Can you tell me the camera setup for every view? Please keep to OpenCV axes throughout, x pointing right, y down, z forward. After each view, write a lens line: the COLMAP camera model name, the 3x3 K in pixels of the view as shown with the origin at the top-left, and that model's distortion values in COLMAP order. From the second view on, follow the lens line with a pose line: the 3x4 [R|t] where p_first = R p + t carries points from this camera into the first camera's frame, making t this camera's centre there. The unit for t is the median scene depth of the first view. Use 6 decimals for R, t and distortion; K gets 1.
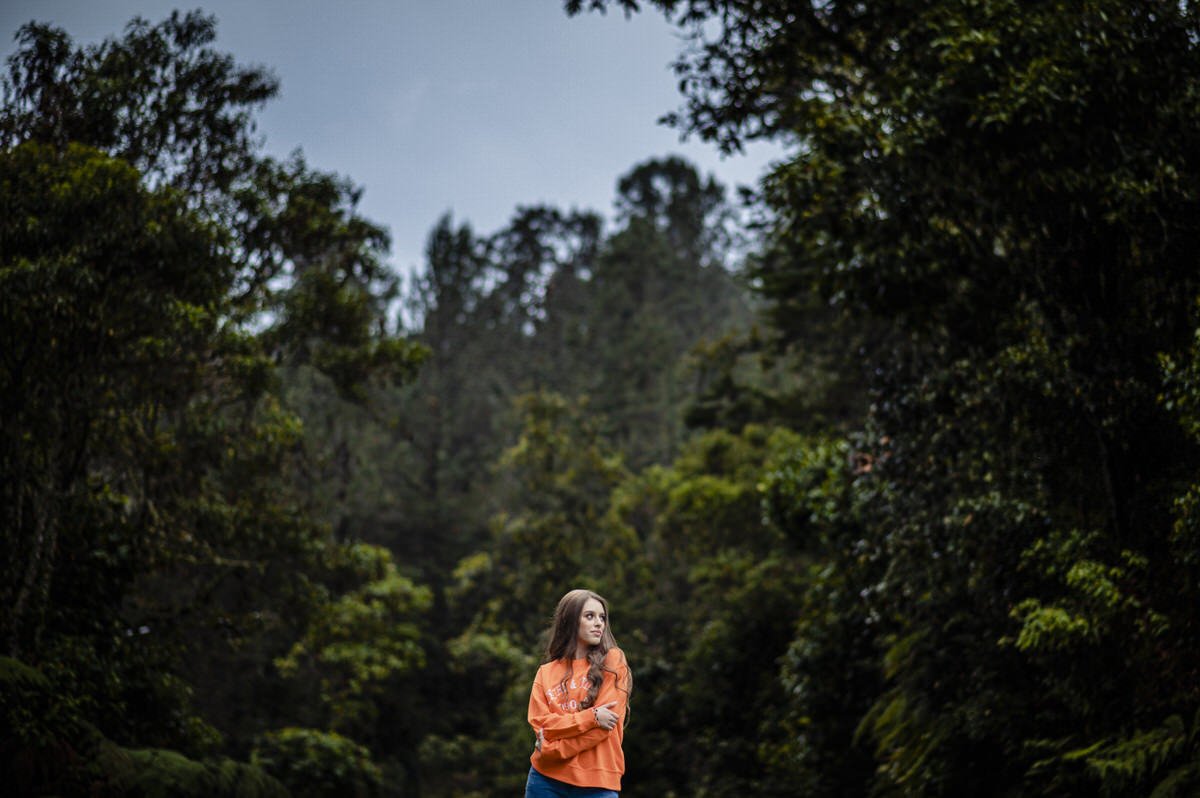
lens RADIAL K [[2945.5, 0, 599.7], [0, 2945.5, 399.1], [0, 0, 1]] dist [-0.026601, 0.000000]
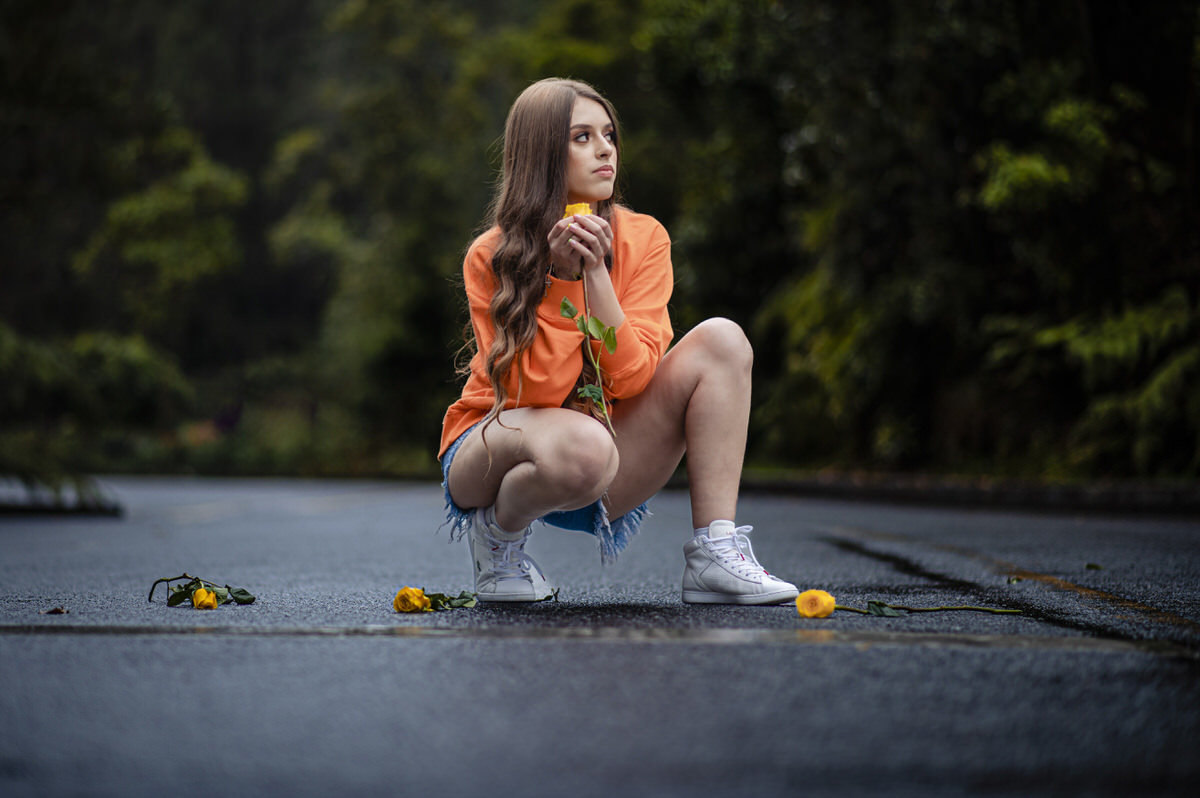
lens RADIAL K [[2945.5, 0, 600.1], [0, 2945.5, 398.6], [0, 0, 1]] dist [-0.026601, 0.000000]
pose [[0.997764, 0.005519, 0.066612, -0.016296], [-0.013302, 0.993047, 0.116967, 0.040414], [-0.065503, -0.117591, 0.990899, 0.180097]]
